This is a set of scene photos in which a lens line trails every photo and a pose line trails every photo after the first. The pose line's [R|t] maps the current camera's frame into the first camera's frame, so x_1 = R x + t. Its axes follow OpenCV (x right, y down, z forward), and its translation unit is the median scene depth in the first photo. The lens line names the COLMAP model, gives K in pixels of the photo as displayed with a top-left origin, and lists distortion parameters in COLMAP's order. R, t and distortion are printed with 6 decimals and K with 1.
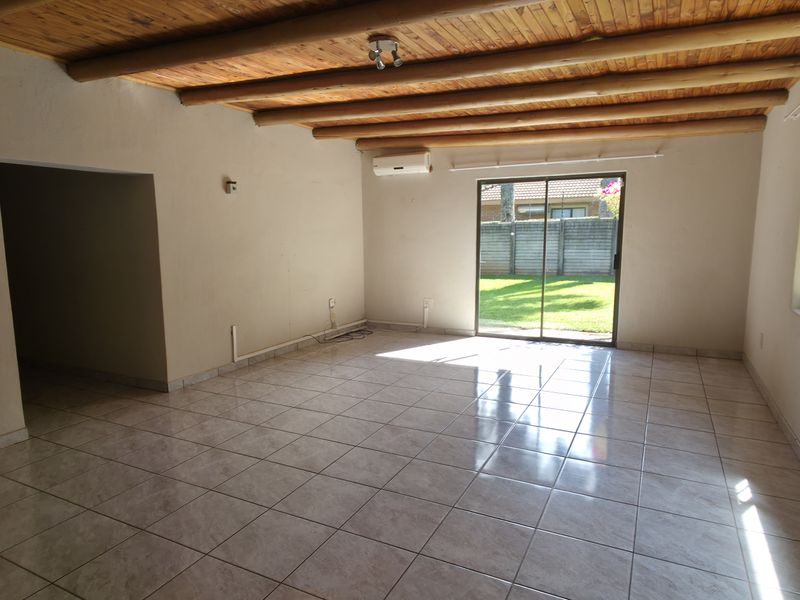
lens RADIAL K [[519.3, 0, 392.8], [0, 519.3, 298.3], [0, 0, 1]] dist [0.002391, 0.001100]
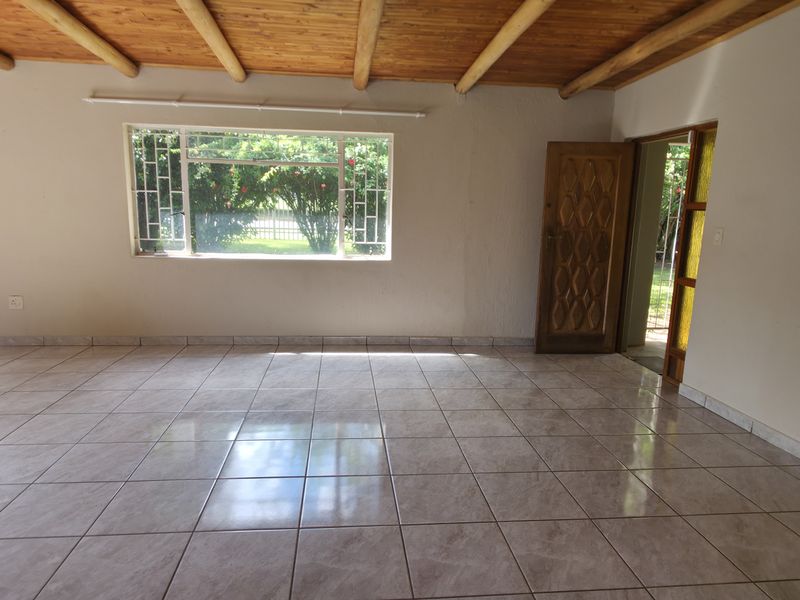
lens RADIAL K [[519.3, 0, 392.8], [0, 519.3, 298.3], [0, 0, 1]] dist [0.002391, 0.001100]
pose [[-0.546686, -0.144368, 0.824798, -0.947191], [0.092493, 0.968585, 0.230842, -0.167273], [-0.832213, 0.202486, -0.516159, 1.610672]]
